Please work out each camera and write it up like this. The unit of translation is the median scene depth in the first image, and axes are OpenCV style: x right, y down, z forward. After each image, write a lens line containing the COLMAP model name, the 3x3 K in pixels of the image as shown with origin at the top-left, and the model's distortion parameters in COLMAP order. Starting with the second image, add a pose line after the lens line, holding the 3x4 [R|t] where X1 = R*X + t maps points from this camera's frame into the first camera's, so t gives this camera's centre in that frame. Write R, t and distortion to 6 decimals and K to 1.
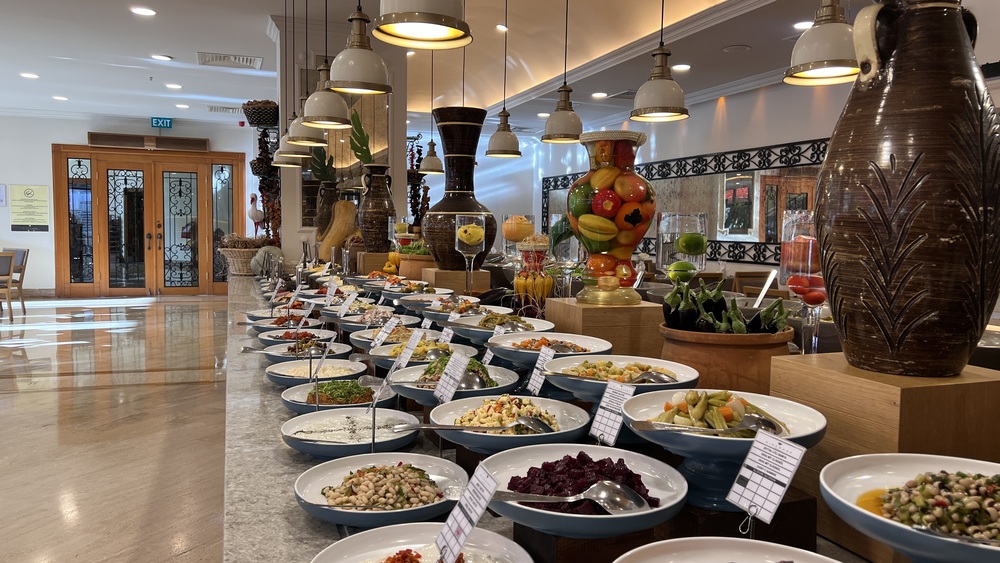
lens RADIAL K [[732.9, 0, 500.0], [0, 732.9, 281.5], [0, 0, 1]] dist [0.068360, -0.103161]
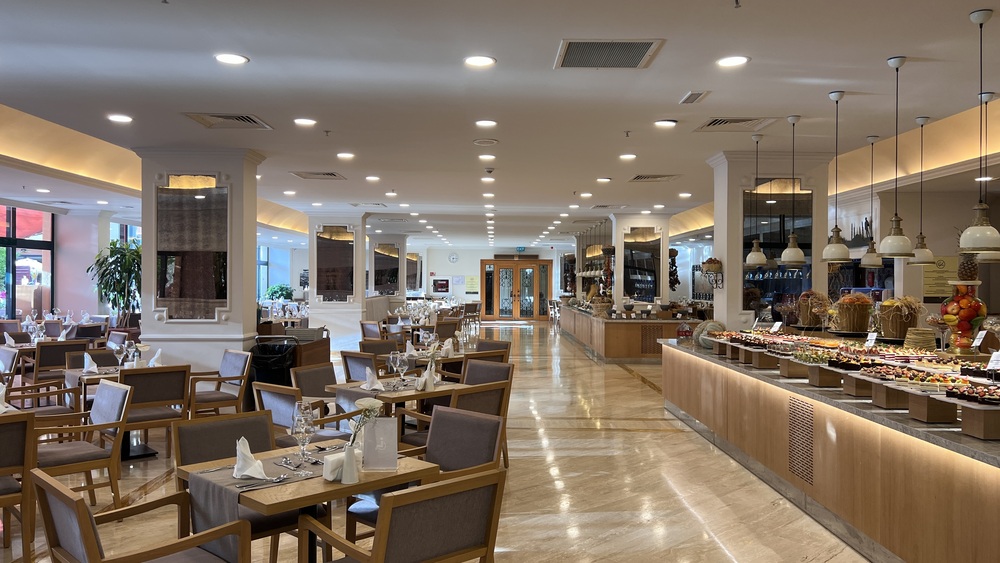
lens RADIAL K [[732.9, 0, 500.0], [0, 732.9, 281.5], [0, 0, 1]] dist [0.068360, -0.103161]
pose [[0.941961, -0.016334, -0.335324, 0.287564], [-0.011033, 0.996770, -0.079547, 0.084816], [0.335540, 0.078630, 0.938738, -1.294121]]
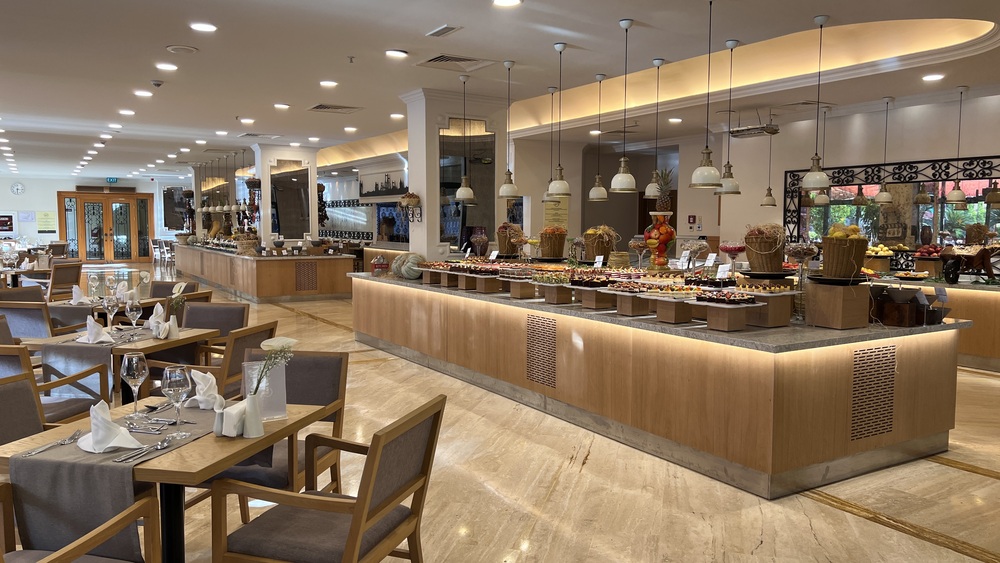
lens RADIAL K [[732.9, 0, 500.0], [0, 732.9, 281.5], [0, 0, 1]] dist [0.068360, -0.103161]
pose [[0.977604, -0.032768, 0.207884, 0.172010], [0.031621, 0.999461, 0.008839, 0.089065], [-0.208062, -0.002067, 0.978114, -1.297482]]
